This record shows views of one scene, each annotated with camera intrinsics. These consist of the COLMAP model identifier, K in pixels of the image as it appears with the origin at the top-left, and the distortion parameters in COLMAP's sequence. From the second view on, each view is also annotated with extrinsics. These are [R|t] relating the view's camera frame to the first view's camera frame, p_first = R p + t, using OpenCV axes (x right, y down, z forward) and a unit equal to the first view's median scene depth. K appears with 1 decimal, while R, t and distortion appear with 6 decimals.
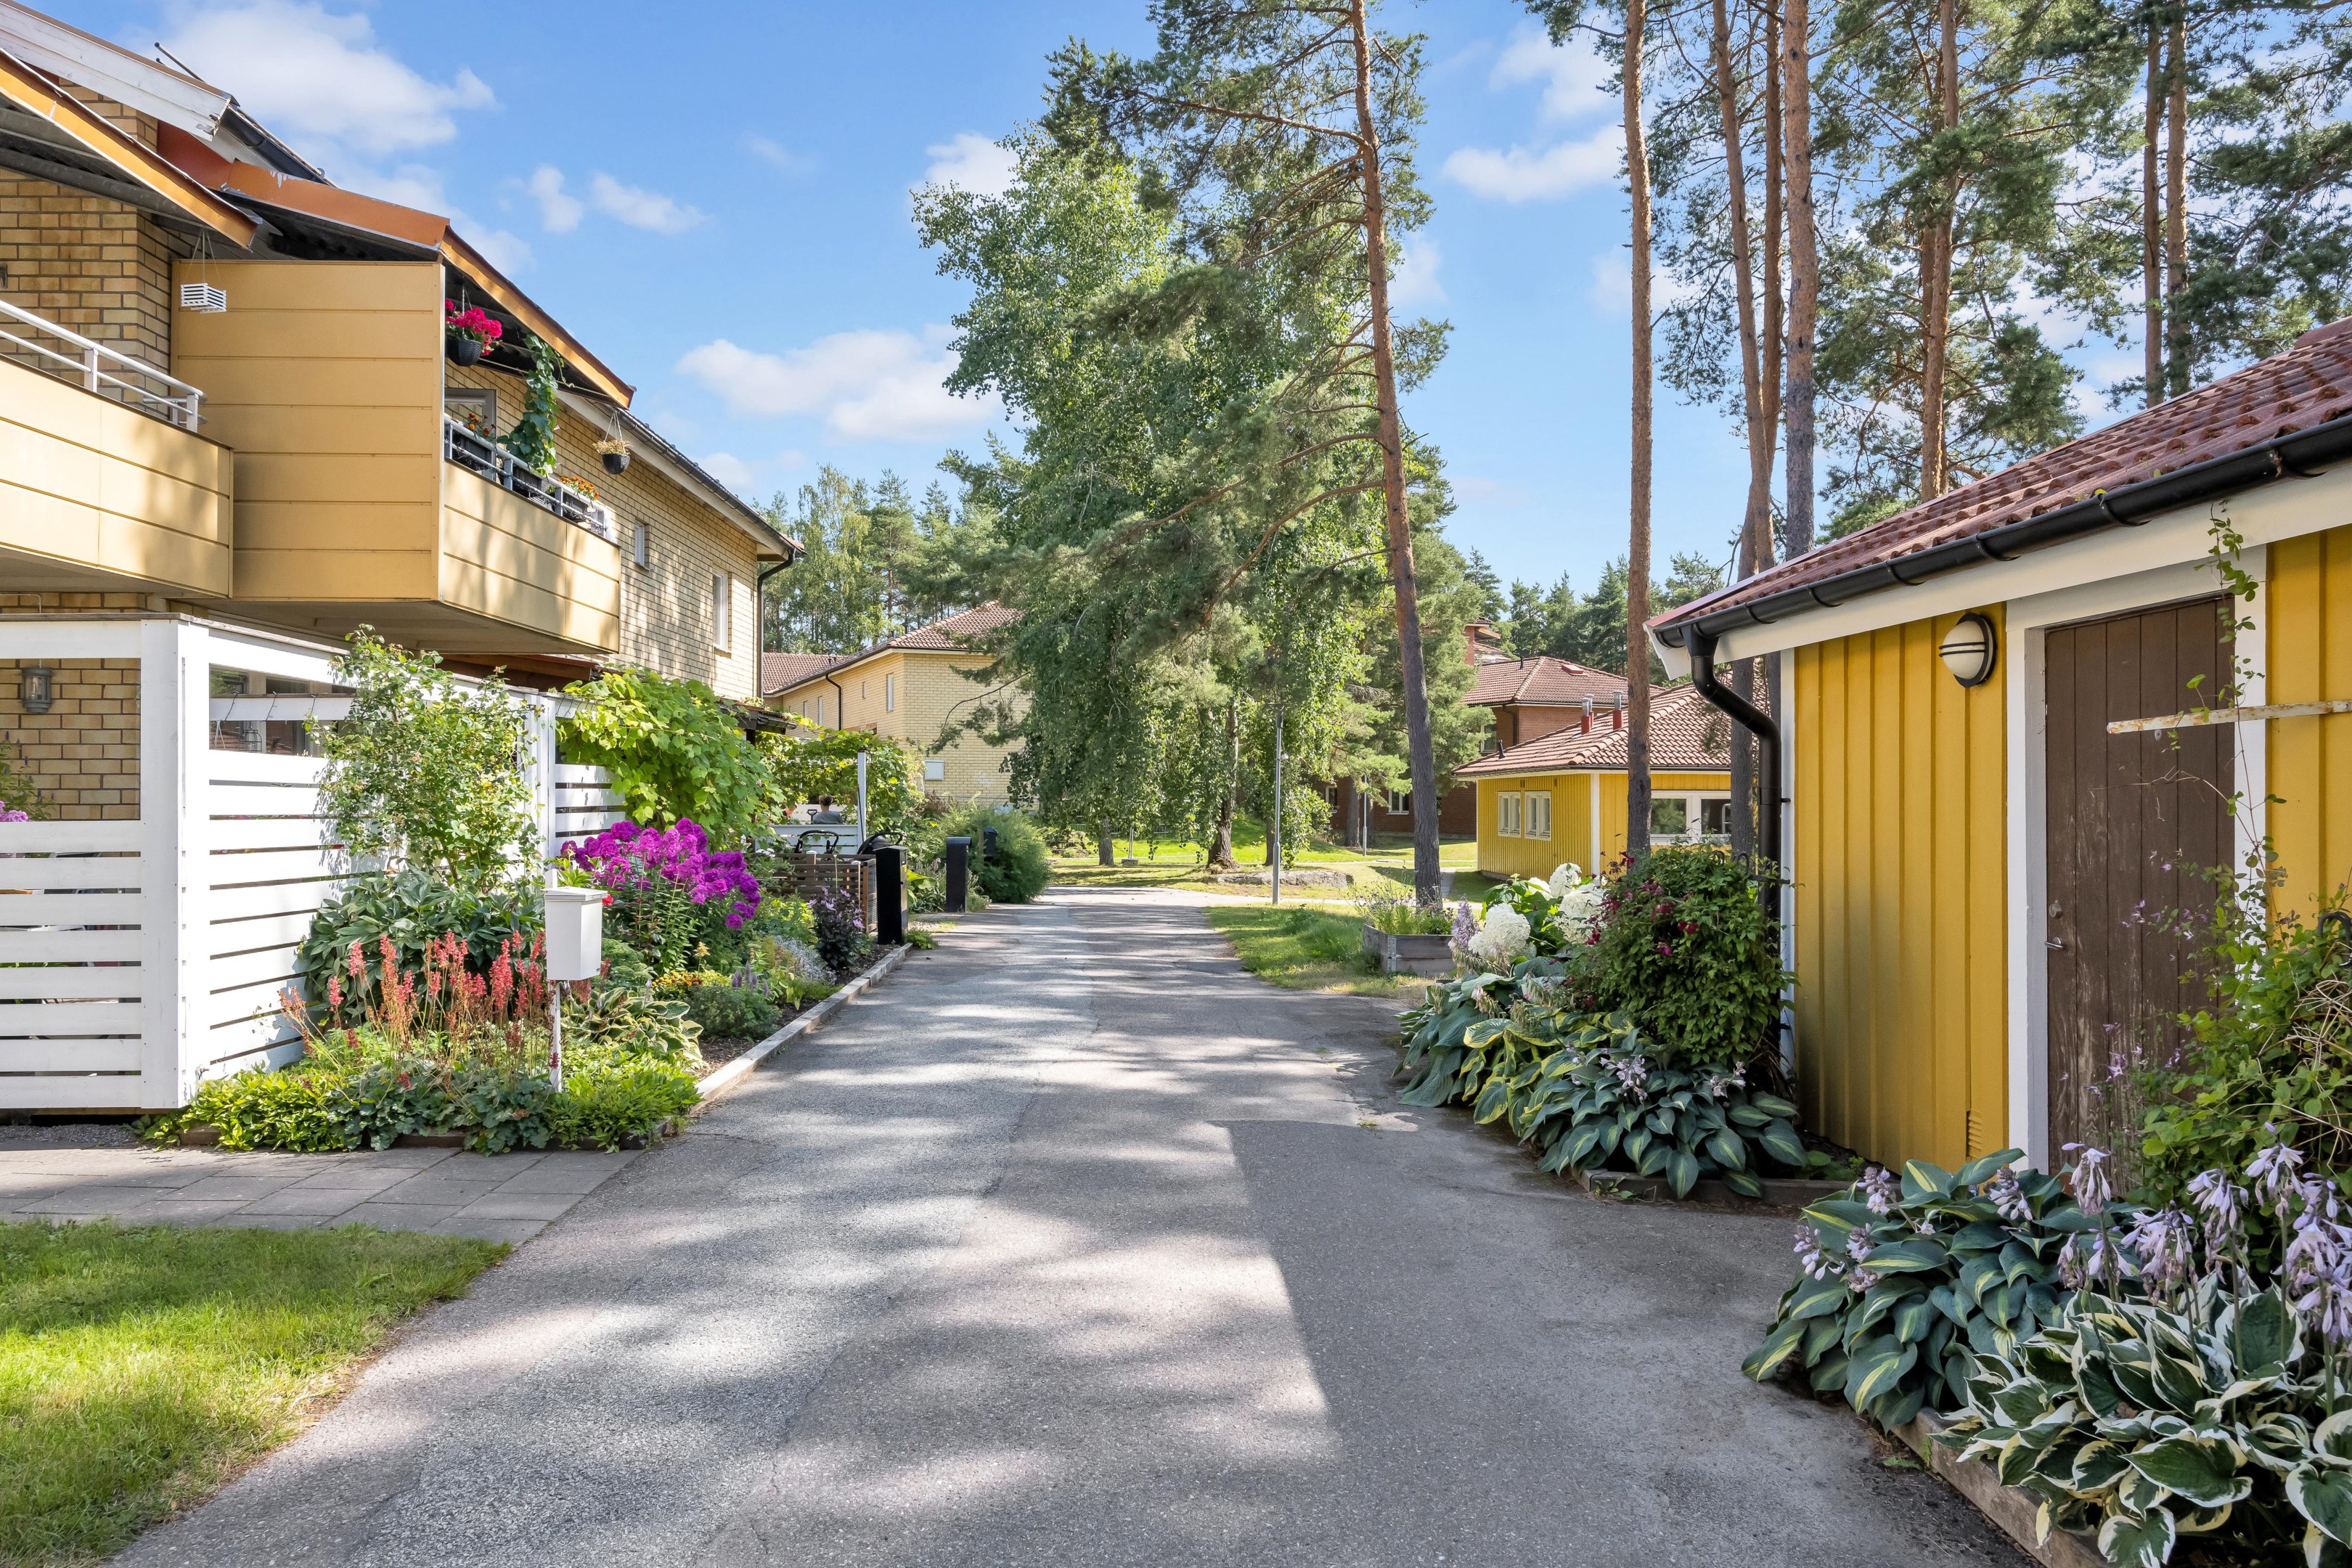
lens RADIAL K [[1699.8, 0, 1174.0], [0, 1699.8, 787.0], [0, 0, 1]] dist [-0.006398, -0.000924]
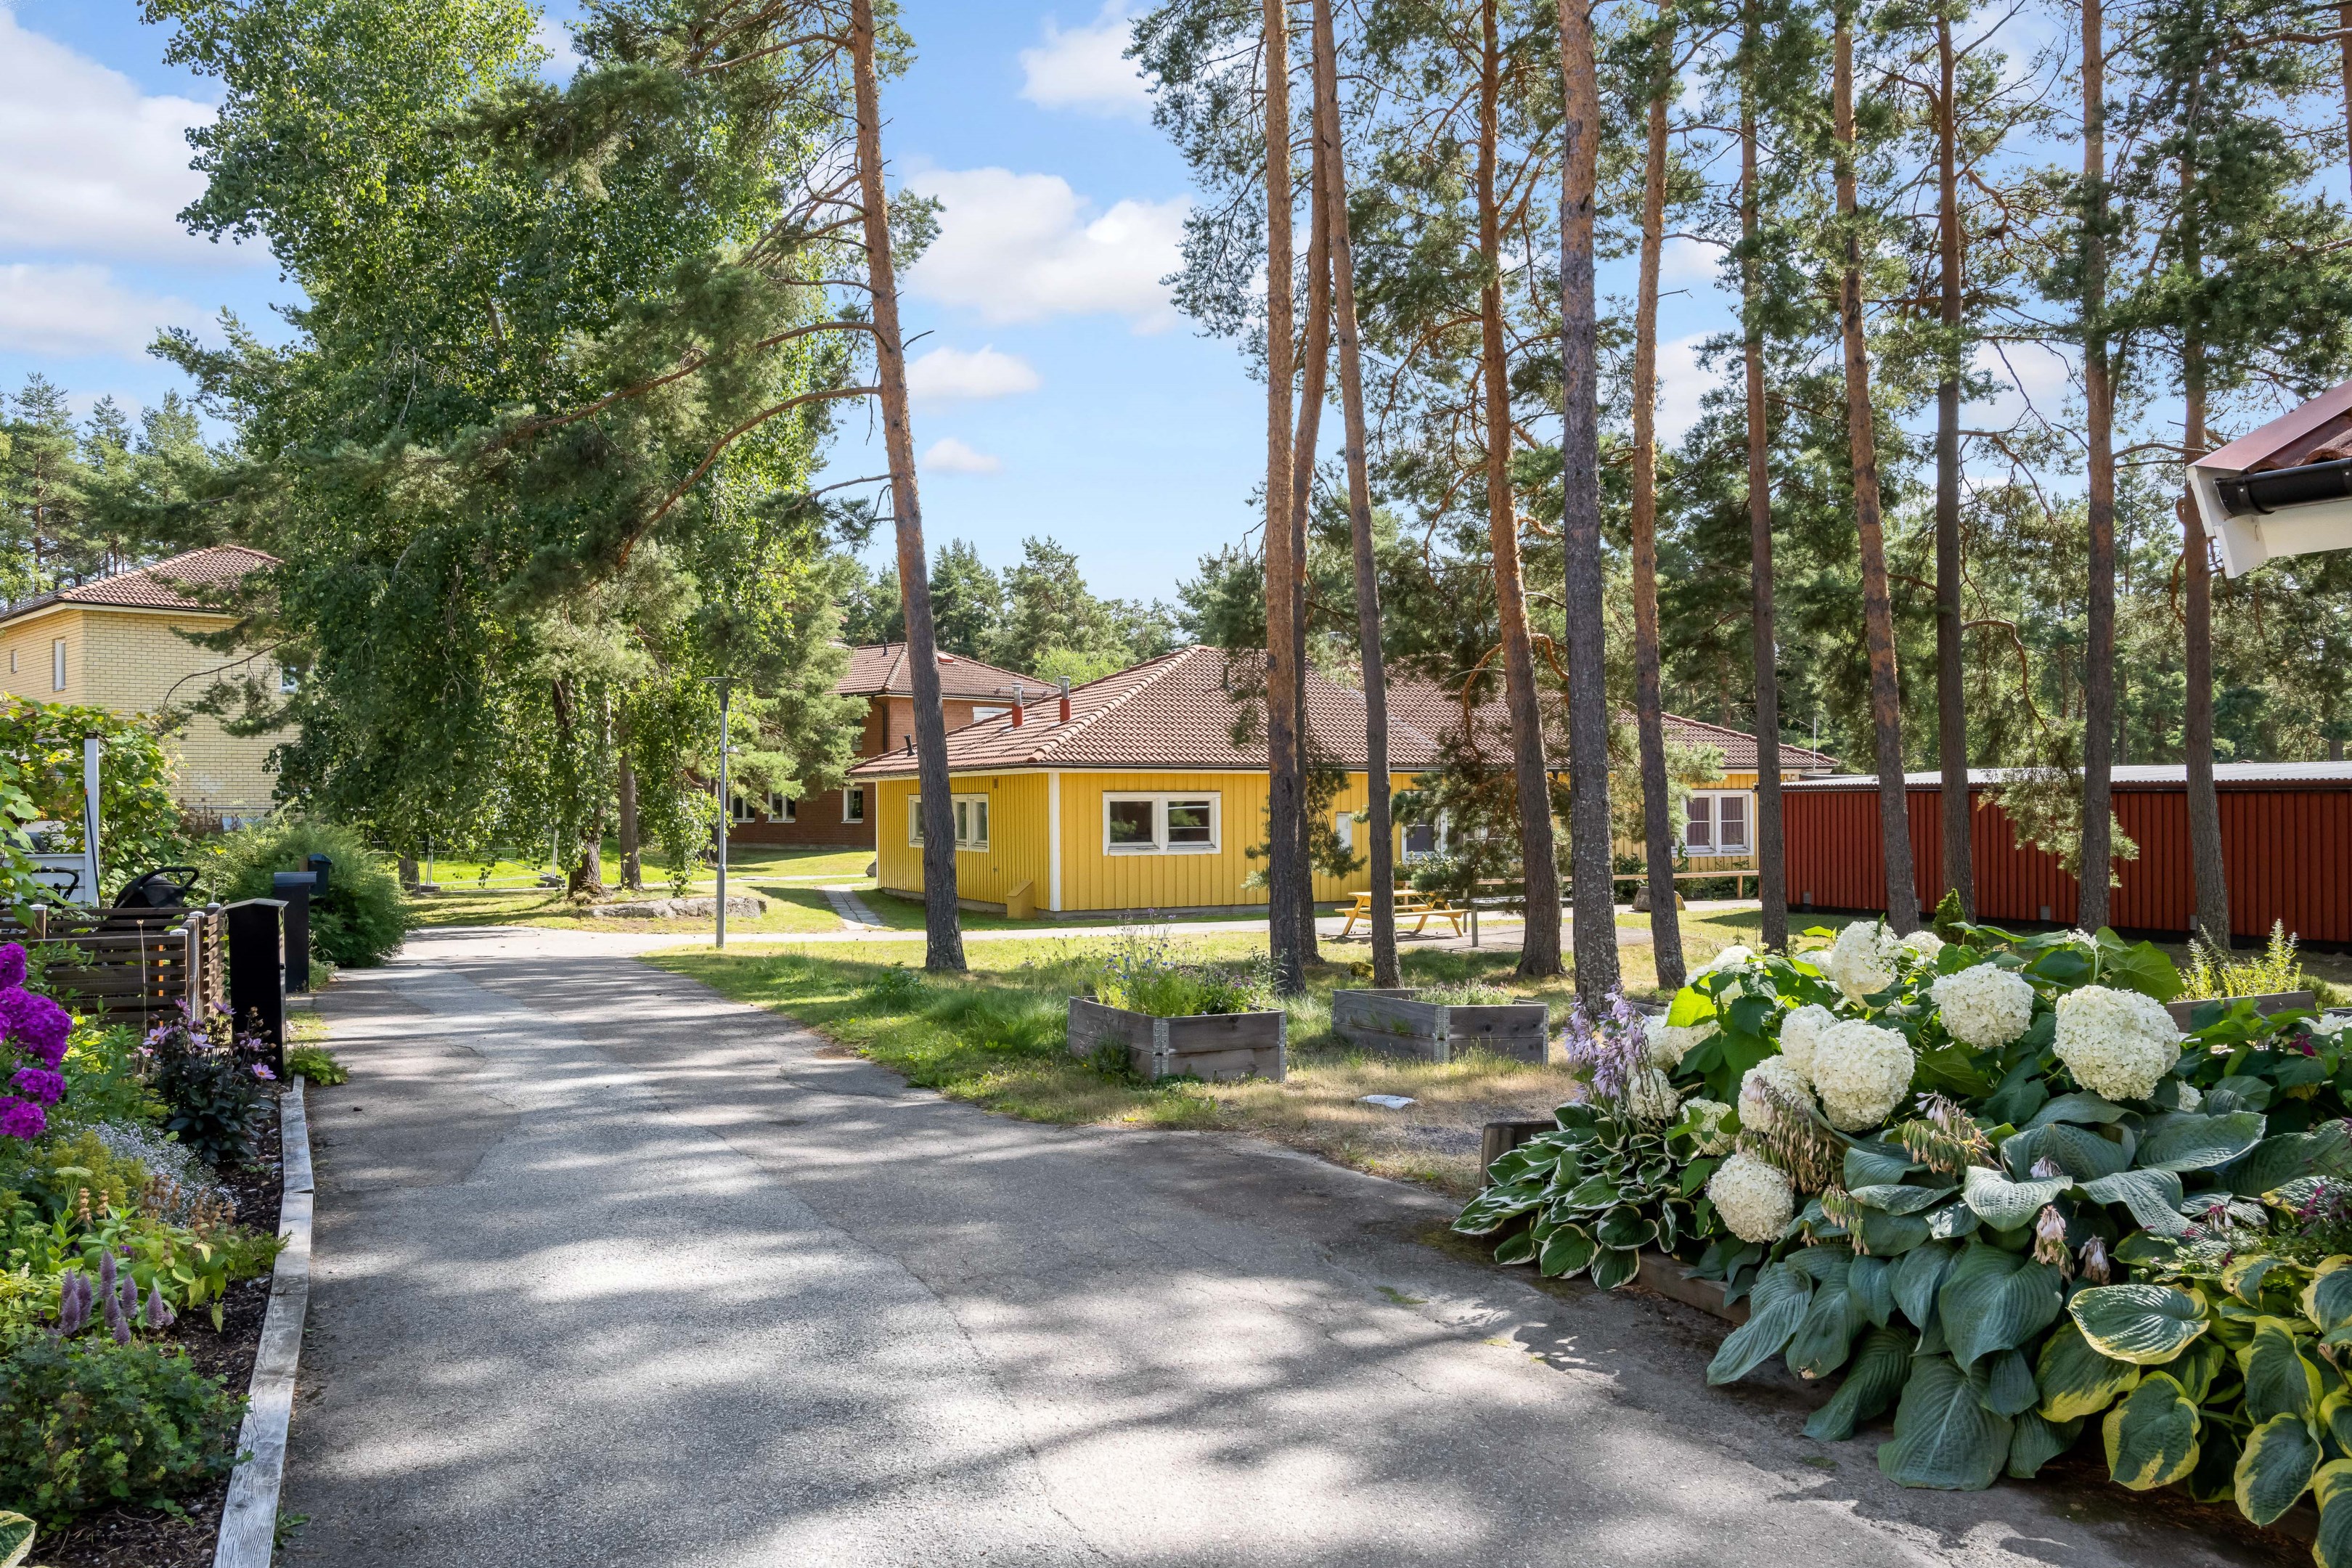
lens RADIAL K [[1776.3, 0, 1178.2], [0, 1776.3, 787.1], [0, 0, 1]] dist [-0.012686, 0.018159]
pose [[0.912952, -0.004591, 0.408040, -0.058699], [0.005208, 0.999986, -0.000402, -0.000065], [-0.408033, 0.002492, 0.912964, 0.163741]]
